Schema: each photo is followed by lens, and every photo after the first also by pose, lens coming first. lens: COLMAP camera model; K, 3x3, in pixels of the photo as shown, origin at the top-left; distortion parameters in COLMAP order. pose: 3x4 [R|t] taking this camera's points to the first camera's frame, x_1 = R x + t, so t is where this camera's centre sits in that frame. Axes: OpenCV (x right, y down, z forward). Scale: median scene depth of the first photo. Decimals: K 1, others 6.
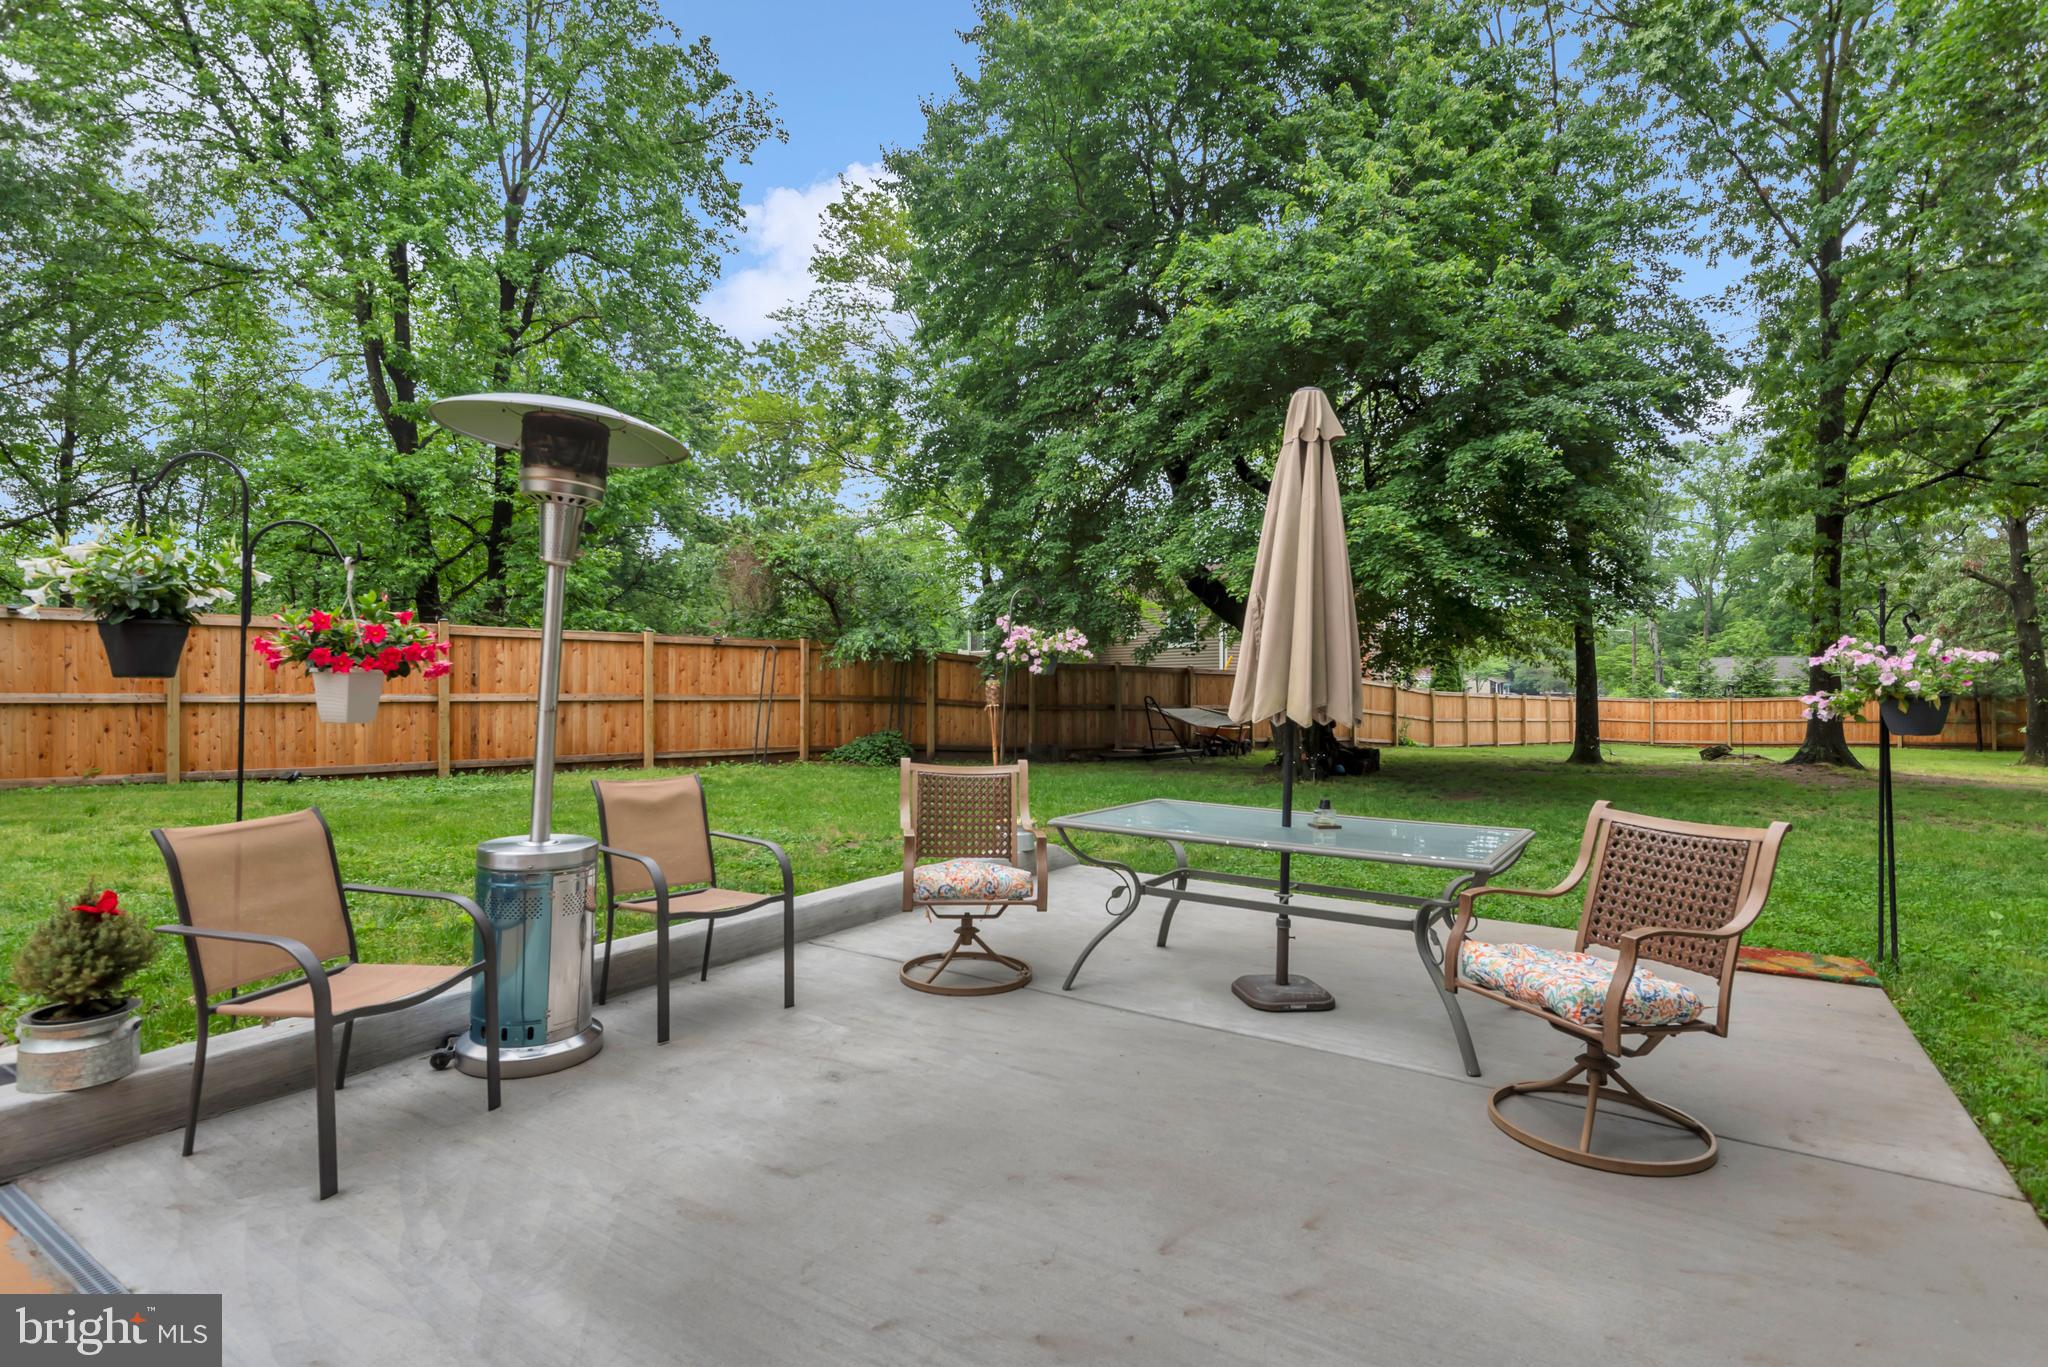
lens RADIAL K [[1005.3, 0, 980.2], [0, 1005.3, 665.6], [0, 0, 1]] dist [0.022221, -0.002644]
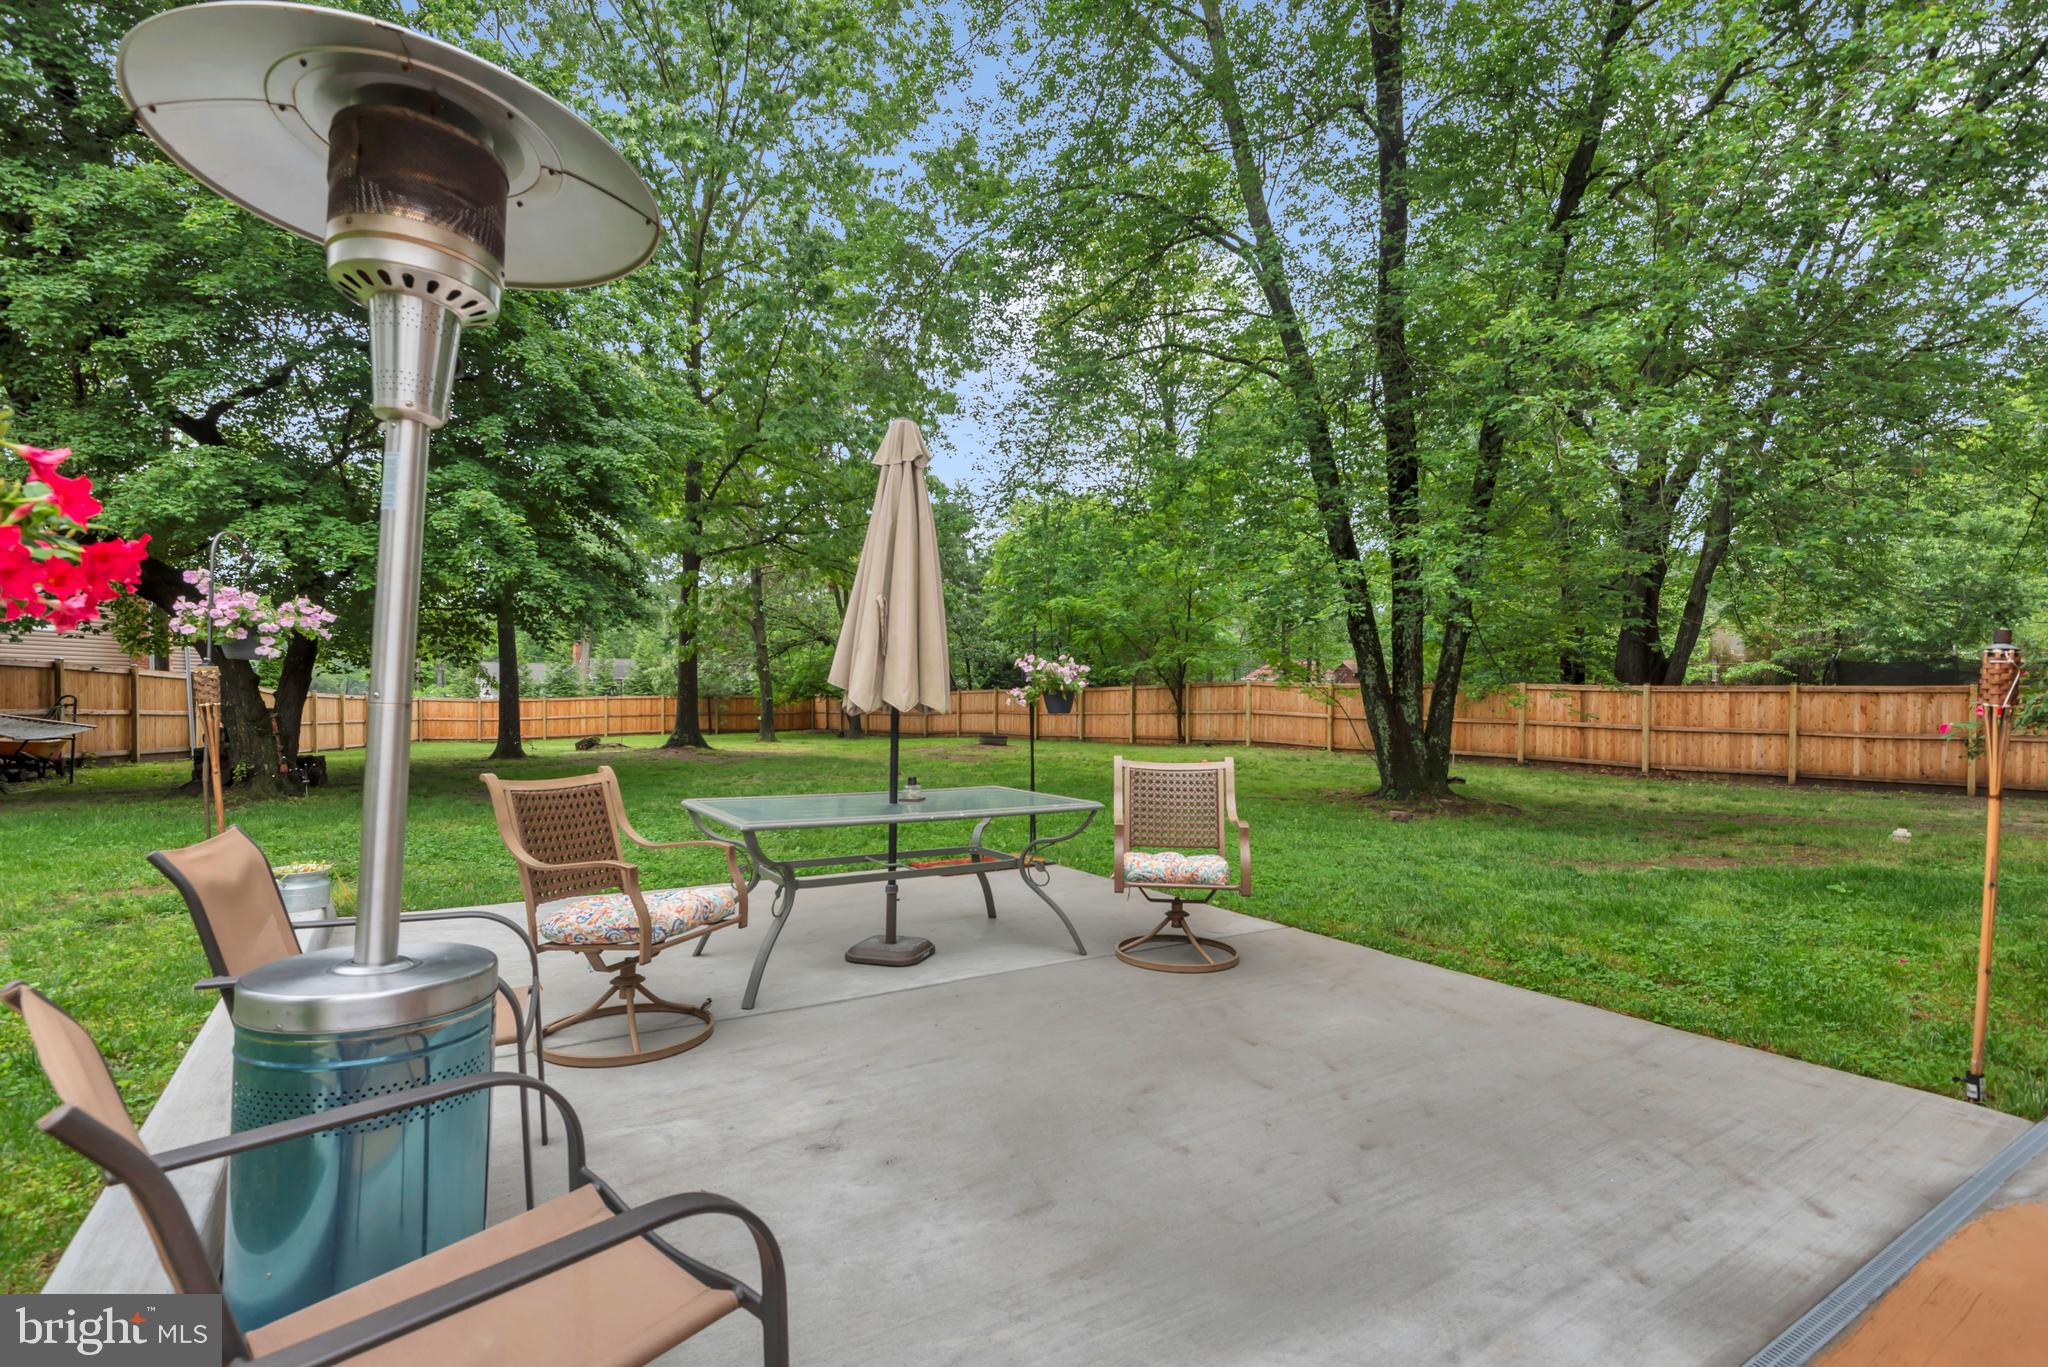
lens RADIAL K [[988.3, 0, 1019.3], [0, 988.3, 697.1], [0, 0, 1]] dist [0.029654, -0.000169]
pose [[0.398044, -0.003025, 0.917361, -0.764854], [-0.024112, 0.999615, 0.013758, 0.025974], [-0.917049, -0.027596, 0.397817, 0.508479]]
